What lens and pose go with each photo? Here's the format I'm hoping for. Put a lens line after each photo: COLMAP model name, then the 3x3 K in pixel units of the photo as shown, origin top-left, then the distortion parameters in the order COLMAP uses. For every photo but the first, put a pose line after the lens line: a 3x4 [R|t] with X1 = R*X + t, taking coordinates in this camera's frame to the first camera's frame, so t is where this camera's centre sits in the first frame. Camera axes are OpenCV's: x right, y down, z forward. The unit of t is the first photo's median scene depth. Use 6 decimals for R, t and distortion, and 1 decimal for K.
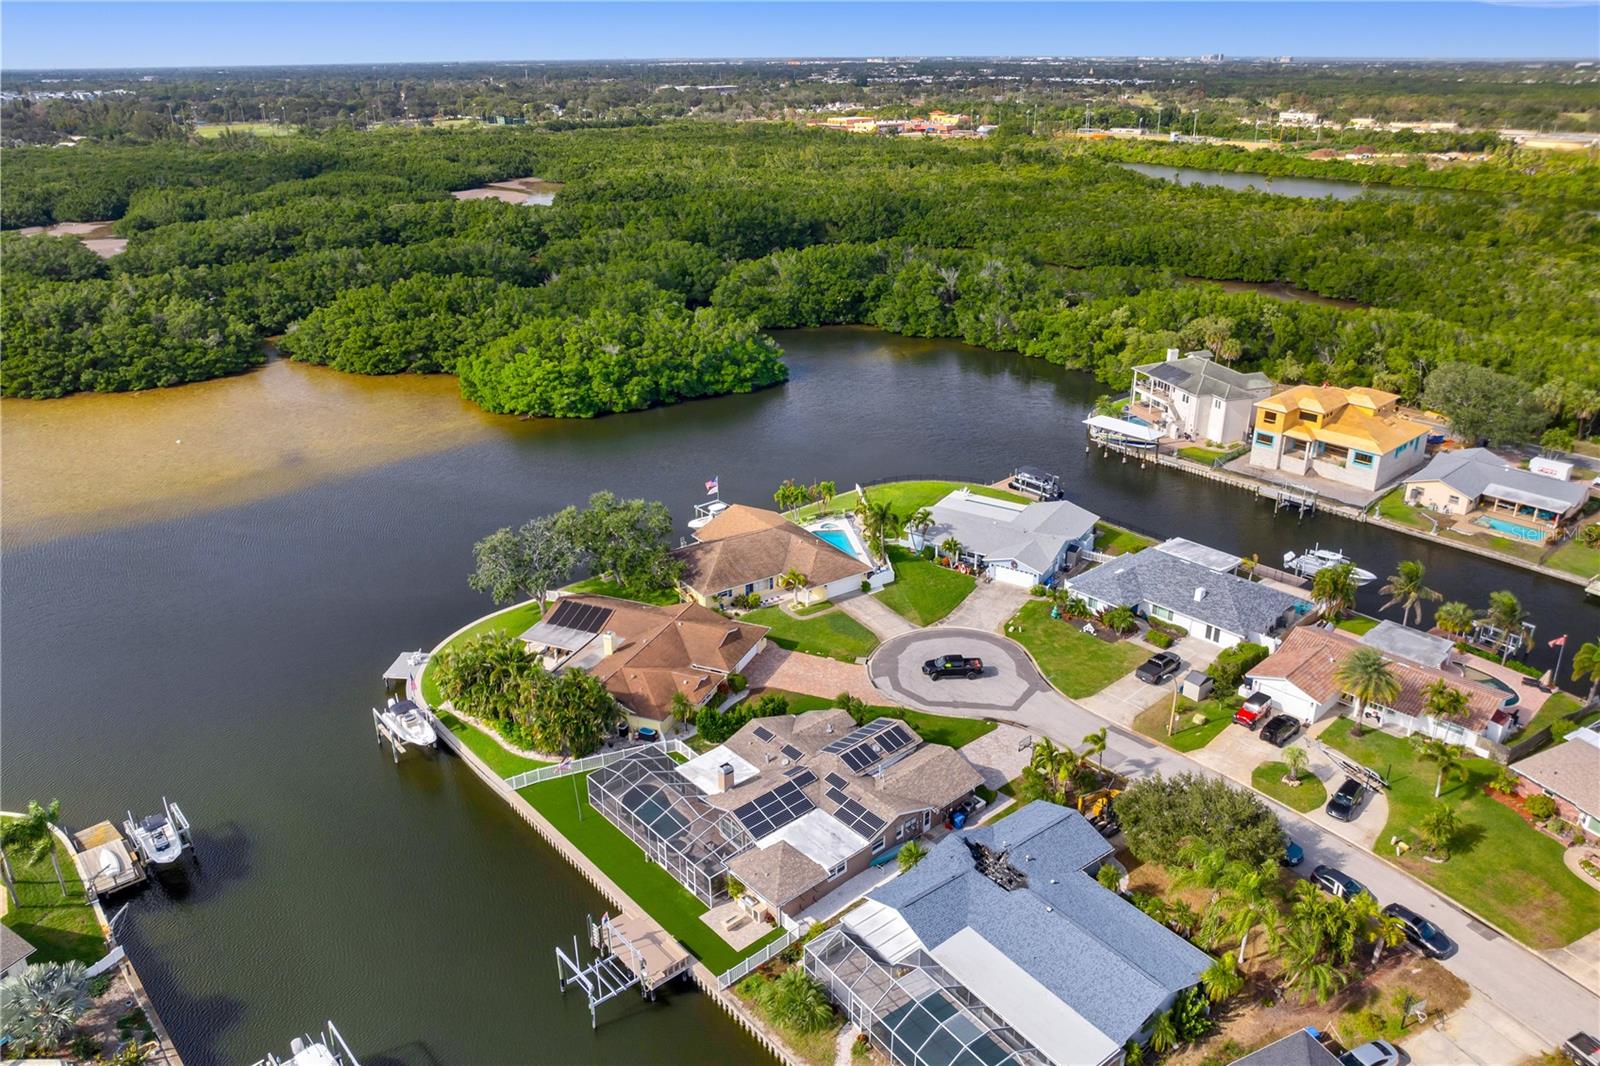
lens RADIAL K [[1122.6, 0, 803.3], [0, 1122.6, 520.6], [0, 0, 1]] dist [-0.037058, 0.003734]
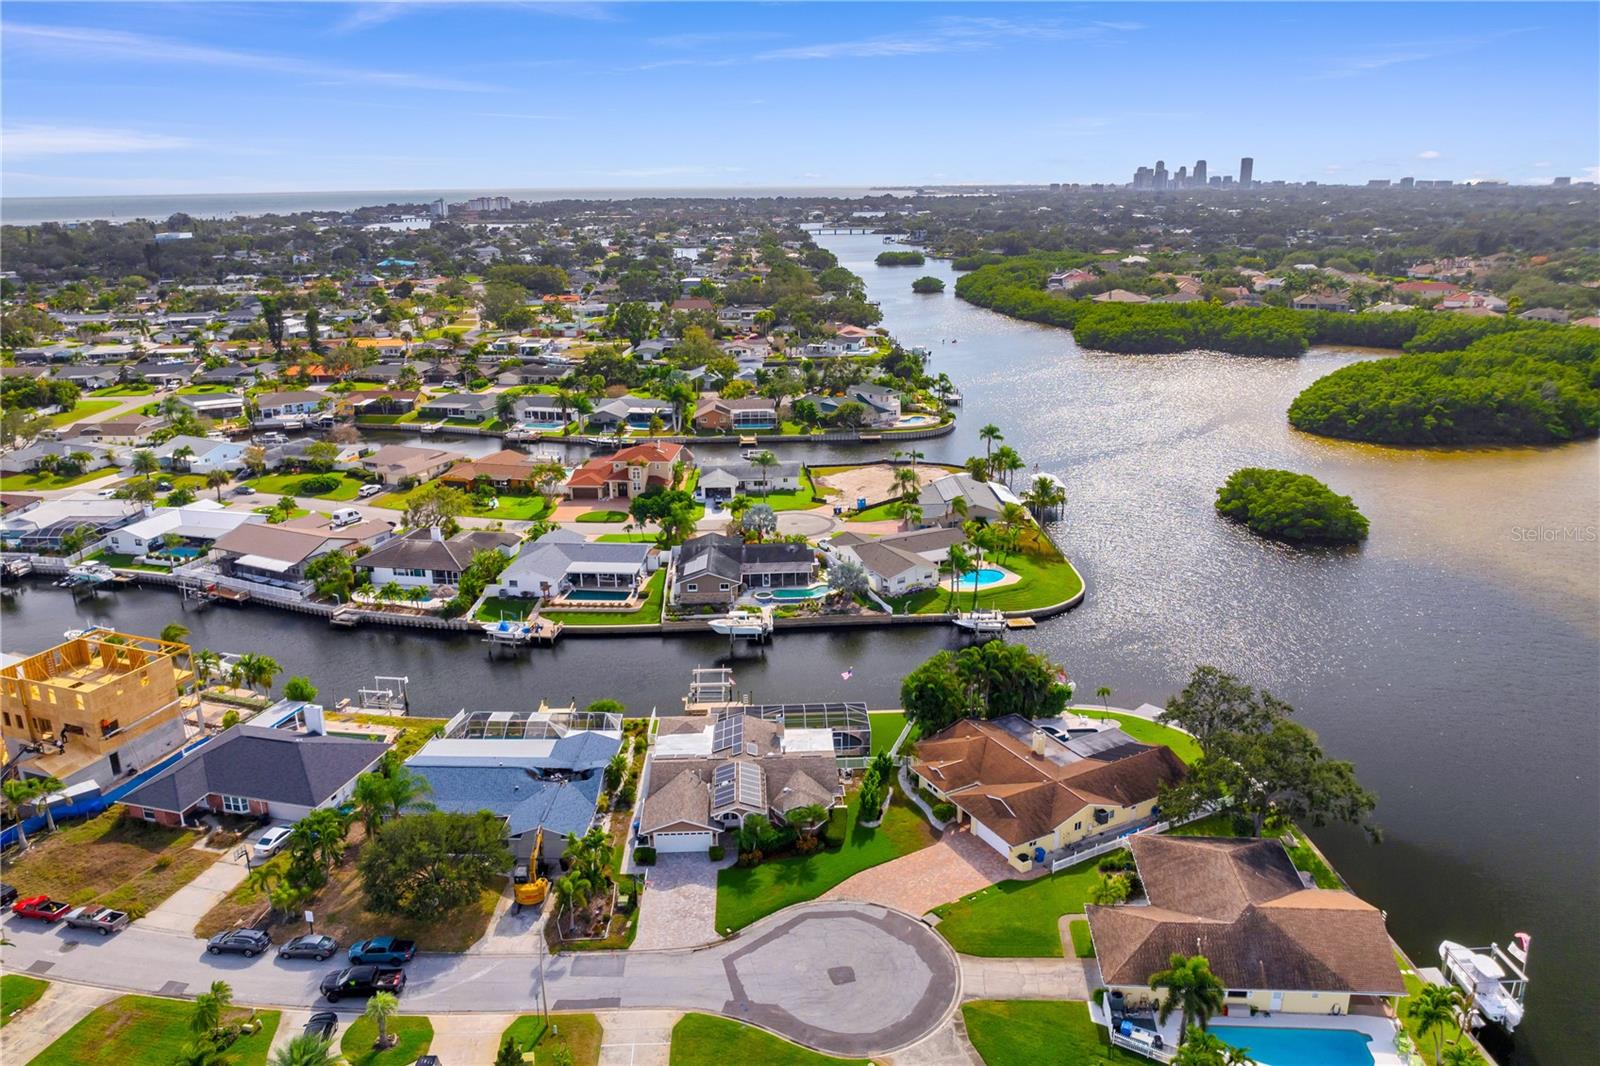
lens RADIAL K [[1122.6, 0, 812.8], [0, 1122.6, 531.6], [0, 0, 1]] dist [-0.037058, 0.003734]
pose [[-0.621596, 0.244279, -0.744276, 0.497342], [-0.291185, 0.809995, 0.509037, -0.377108], [0.727207, 0.533138, -0.432360, 0.905957]]
